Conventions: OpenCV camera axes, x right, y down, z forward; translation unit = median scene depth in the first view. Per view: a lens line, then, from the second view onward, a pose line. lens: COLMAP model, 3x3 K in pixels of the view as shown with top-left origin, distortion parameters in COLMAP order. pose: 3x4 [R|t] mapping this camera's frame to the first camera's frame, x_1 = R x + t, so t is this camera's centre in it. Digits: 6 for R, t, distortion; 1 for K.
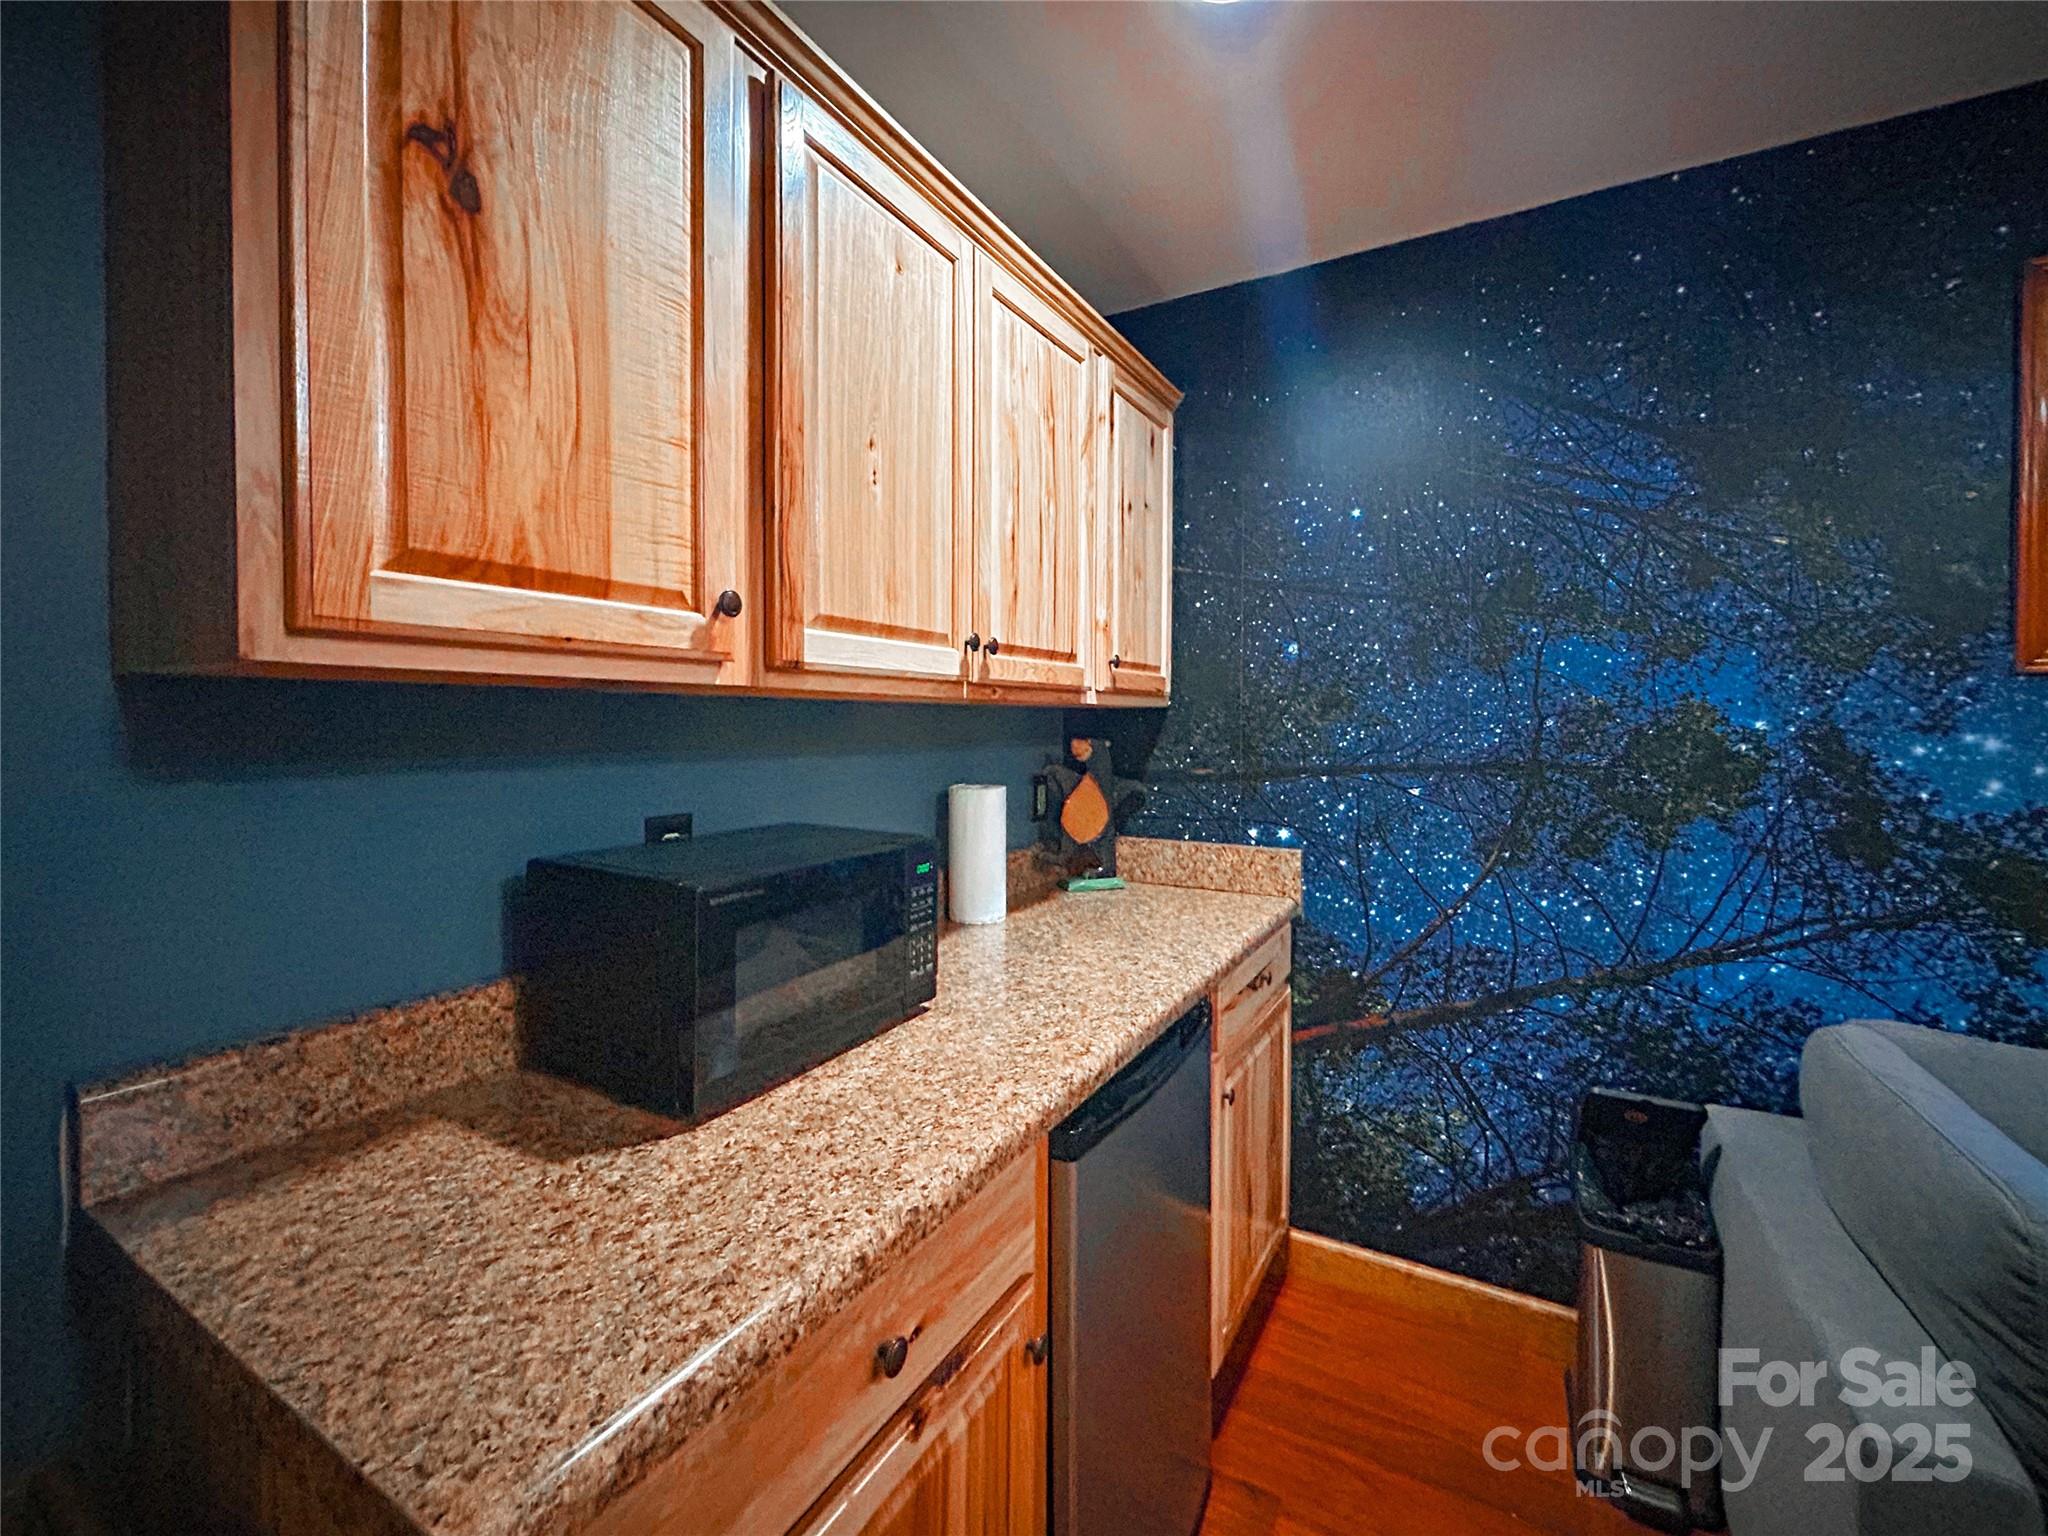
lens RADIAL K [[858.2, 0, 1015.7], [0, 858.2, 717.5], [0, 0, 1]] dist [0.000328, 0.000132]
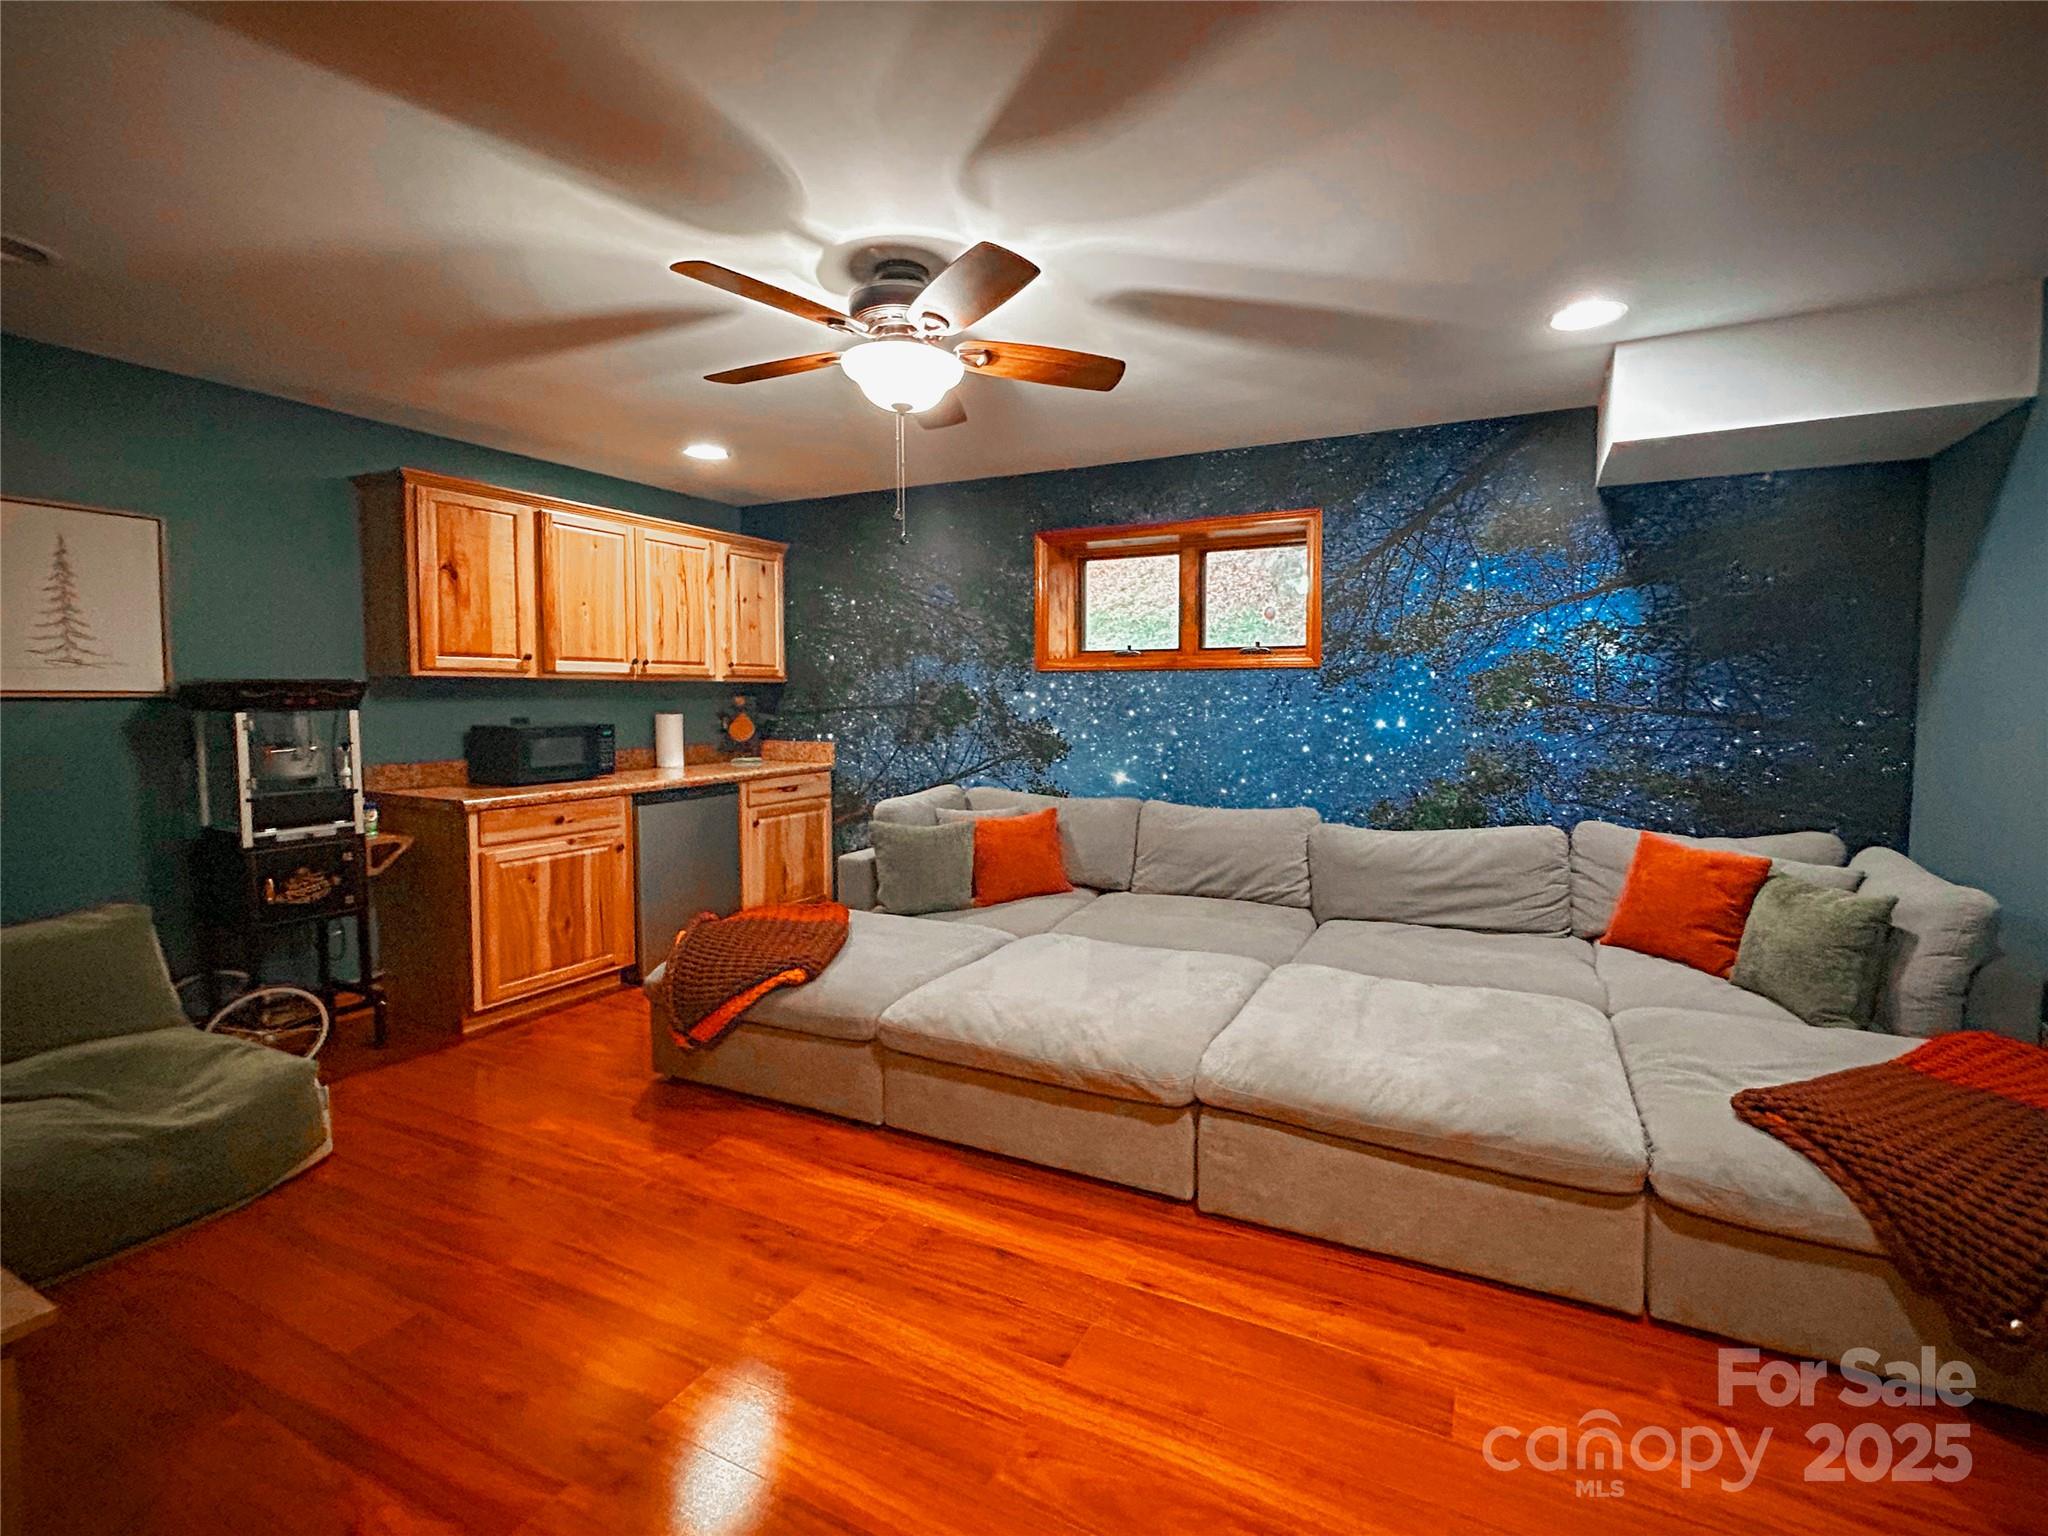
lens RADIAL K [[640.6, 0, 1005.8], [0, 640.6, 706.5], [0, 0, 1]] dist [-0.013431, 0.000065]
pose [[0.980825, -0.007422, 0.194748, 0.608540], [0.002000, 0.999605, 0.028021, 0.008425], [-0.194879, -0.027094, 0.980453, -1.115151]]
